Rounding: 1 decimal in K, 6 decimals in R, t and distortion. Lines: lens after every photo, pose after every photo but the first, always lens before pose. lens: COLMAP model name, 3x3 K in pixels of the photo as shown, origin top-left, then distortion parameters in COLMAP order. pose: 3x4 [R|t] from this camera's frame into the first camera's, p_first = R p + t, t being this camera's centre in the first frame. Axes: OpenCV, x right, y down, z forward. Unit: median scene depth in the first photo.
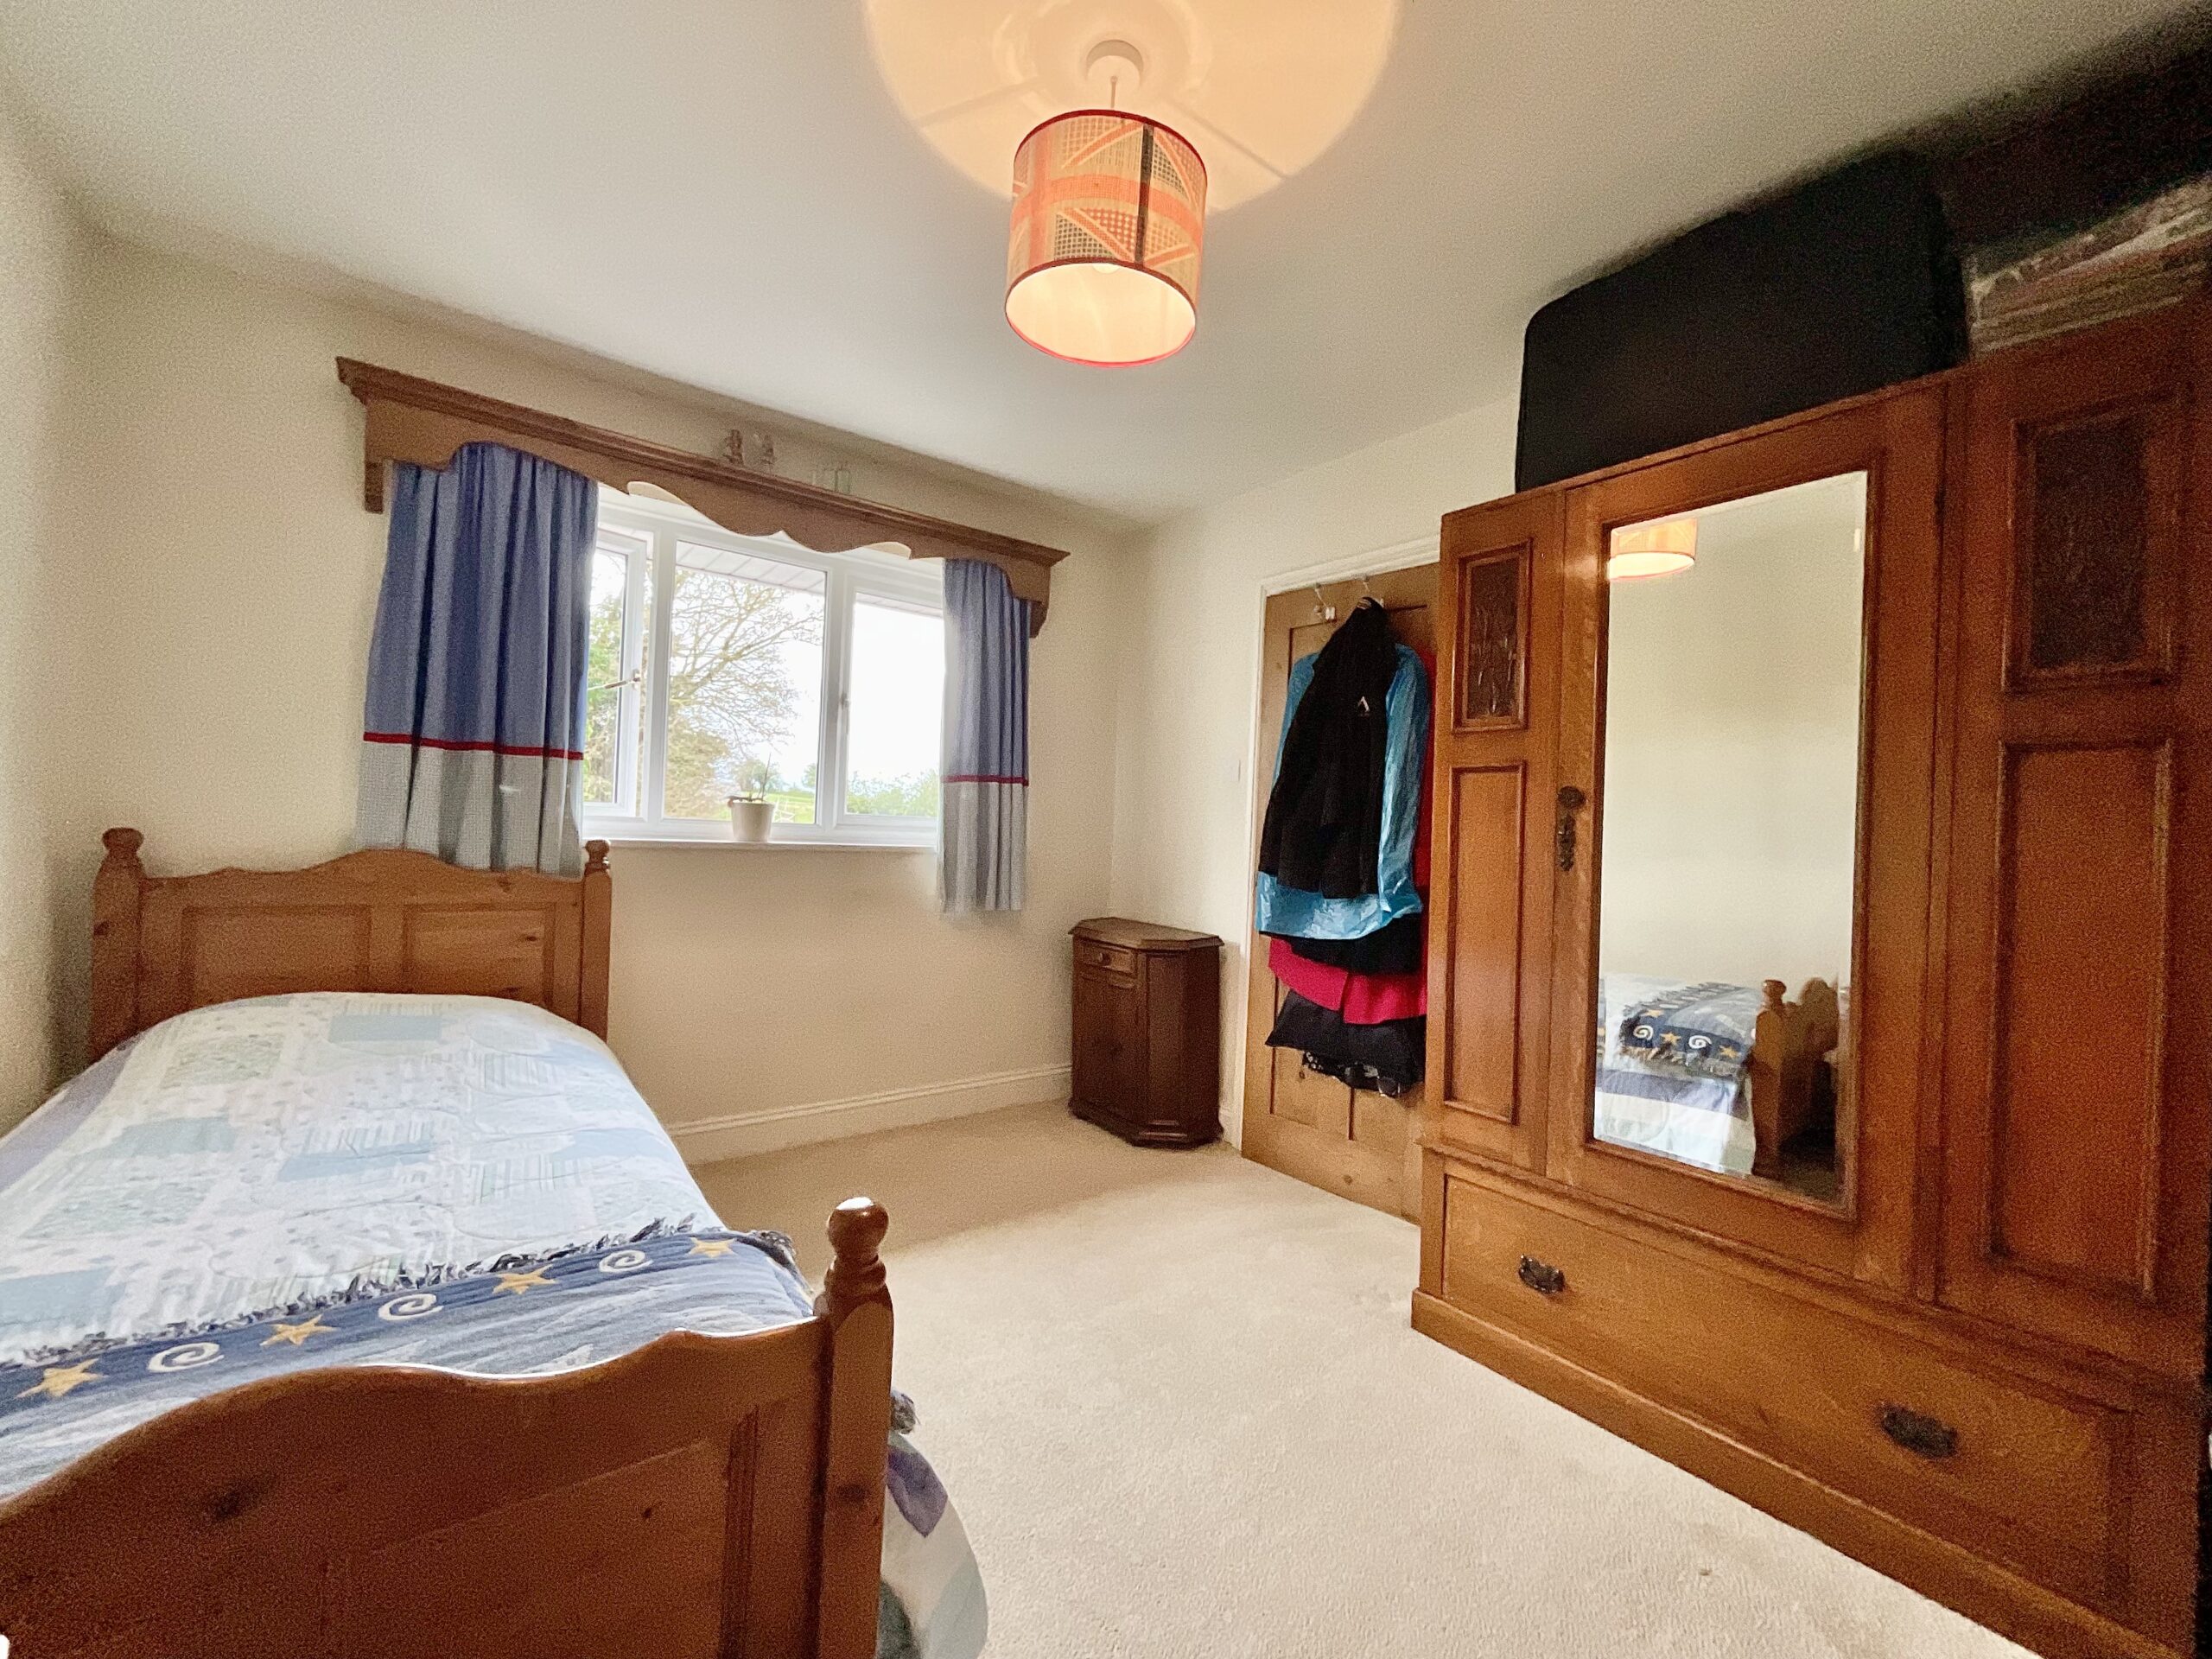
lens RADIAL K [[899.7, 0, 1102.4], [0, 899.7, 828.8], [0, 0, 1]] dist [0.001966, -0.001785]
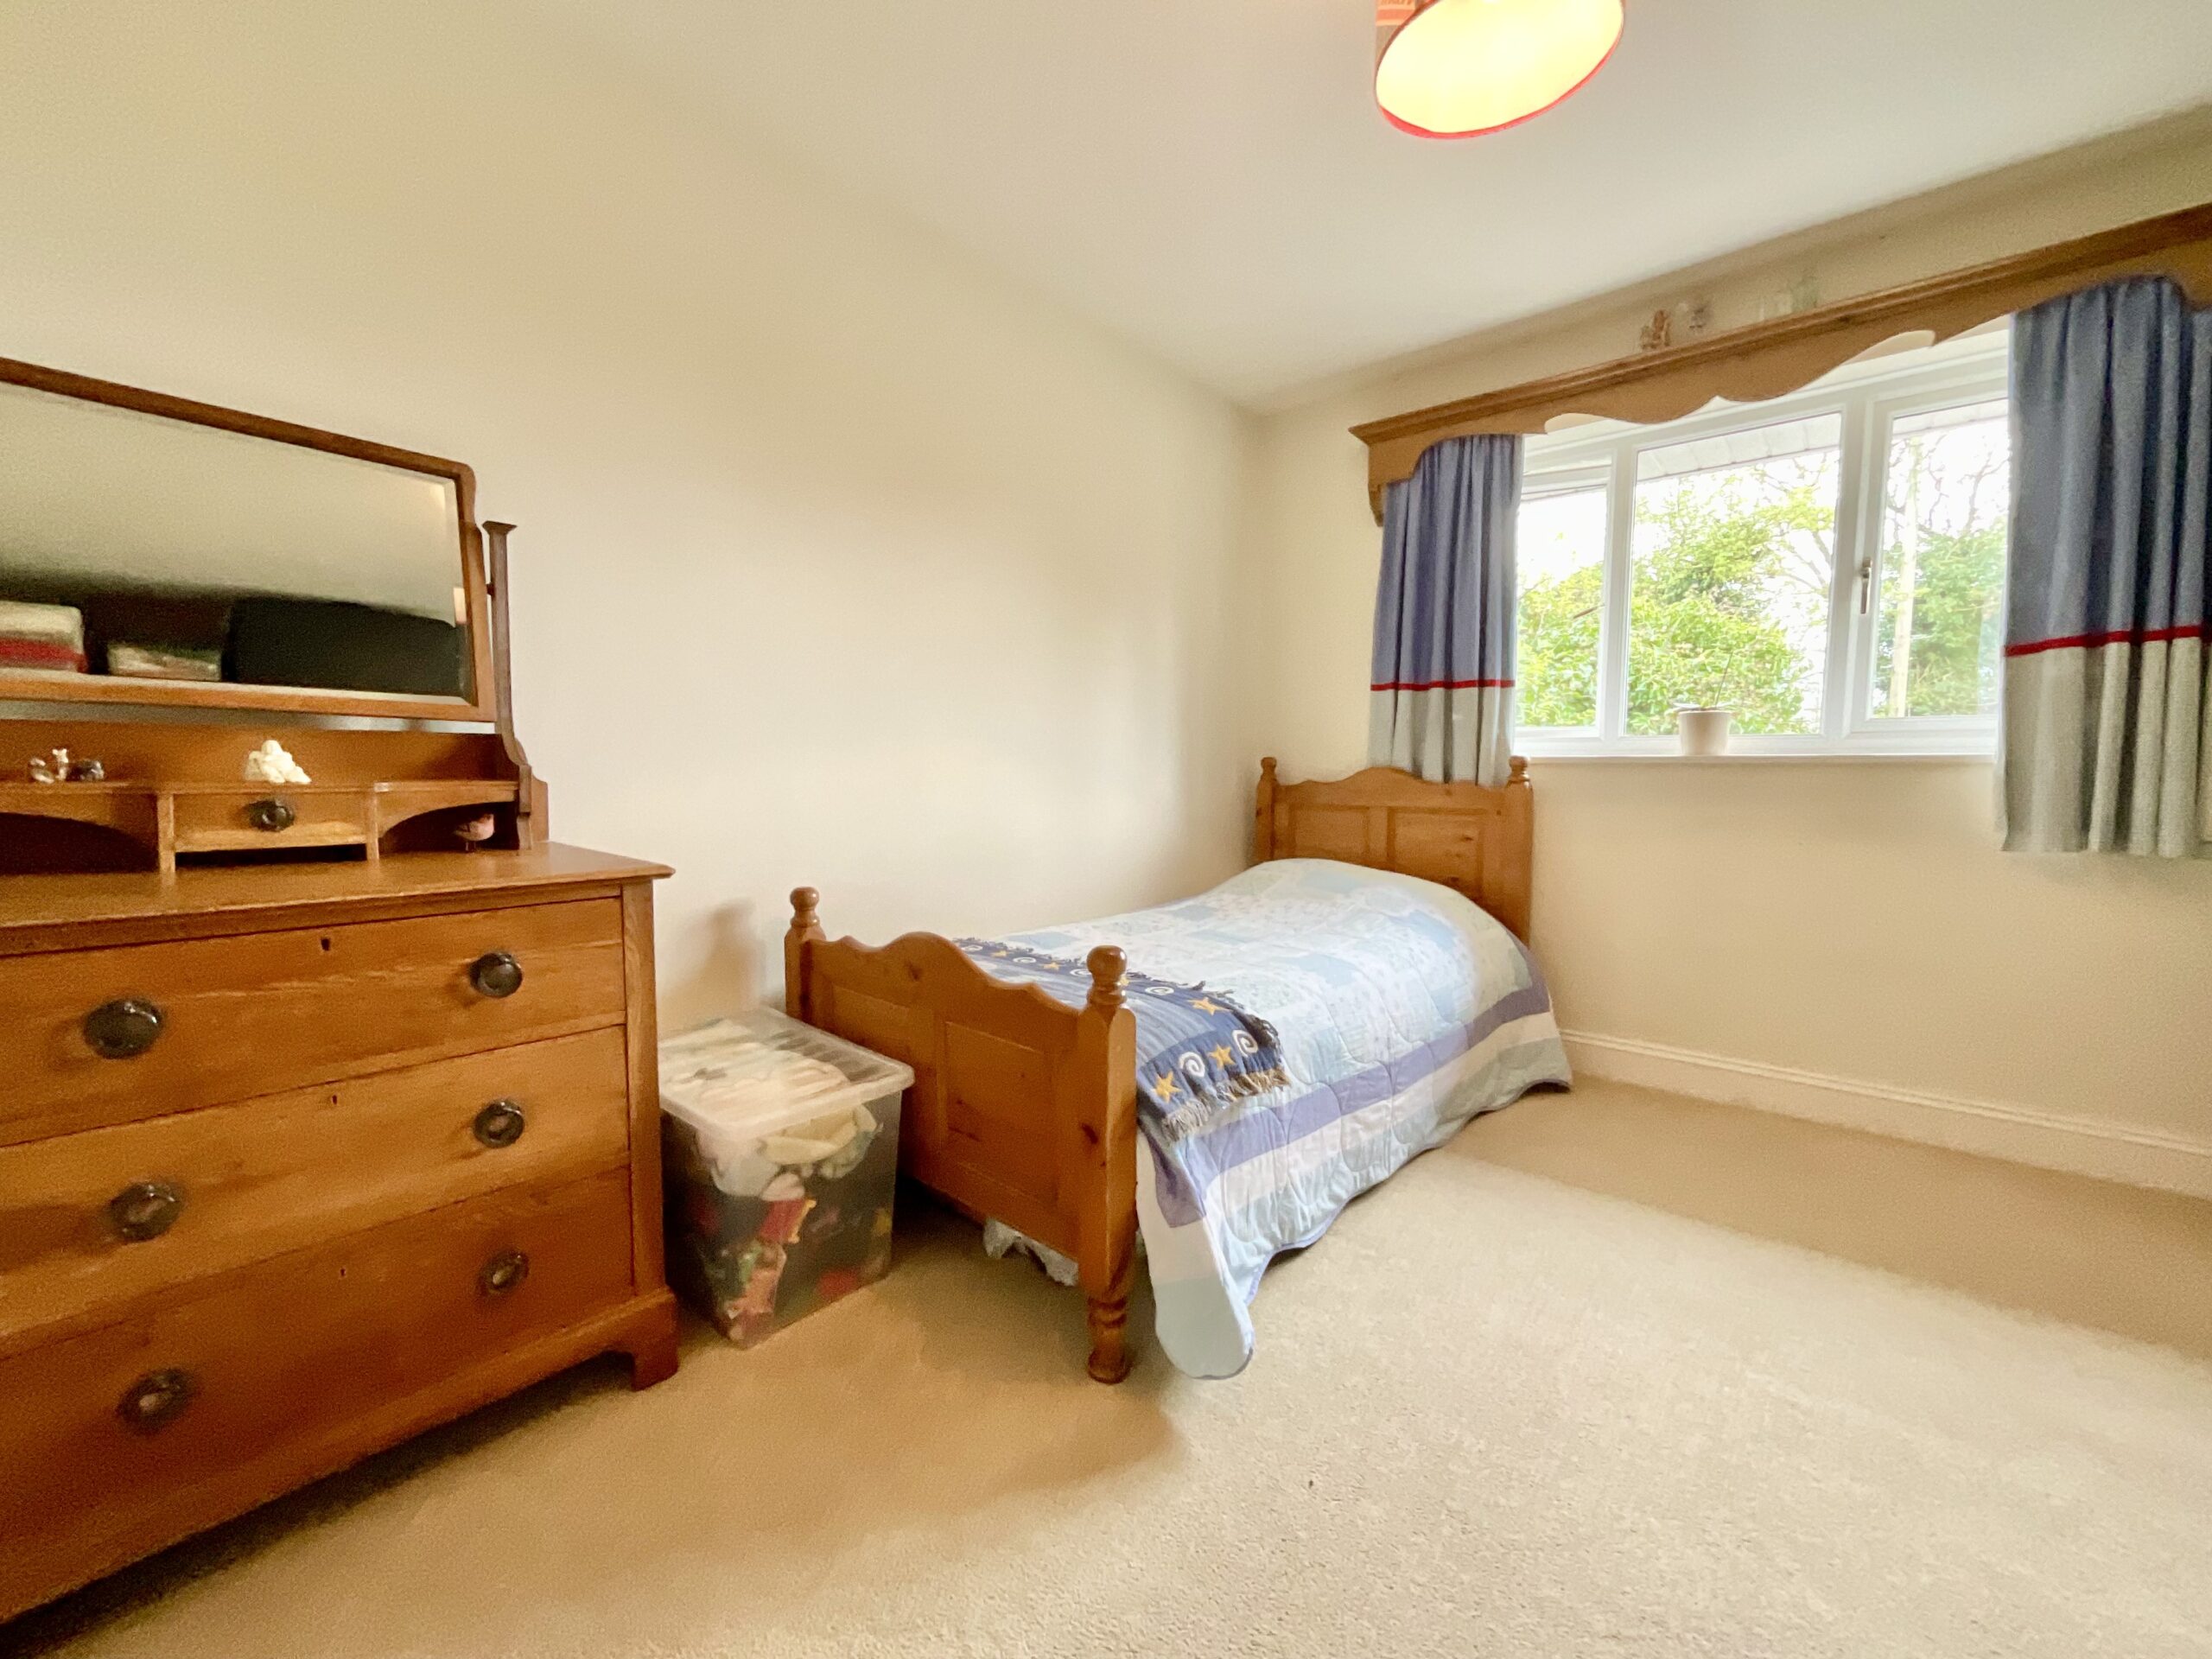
lens RADIAL K [[899.7, 0, 1098.2], [0, 899.7, 825.1], [0, 0, 1]] dist [0.001966, -0.001785]
pose [[0.197704, 0.024527, -0.979955, 0.444618], [0.004571, 0.999653, 0.025942, 0.067871], [0.980251, -0.009608, 0.197523, 0.265820]]
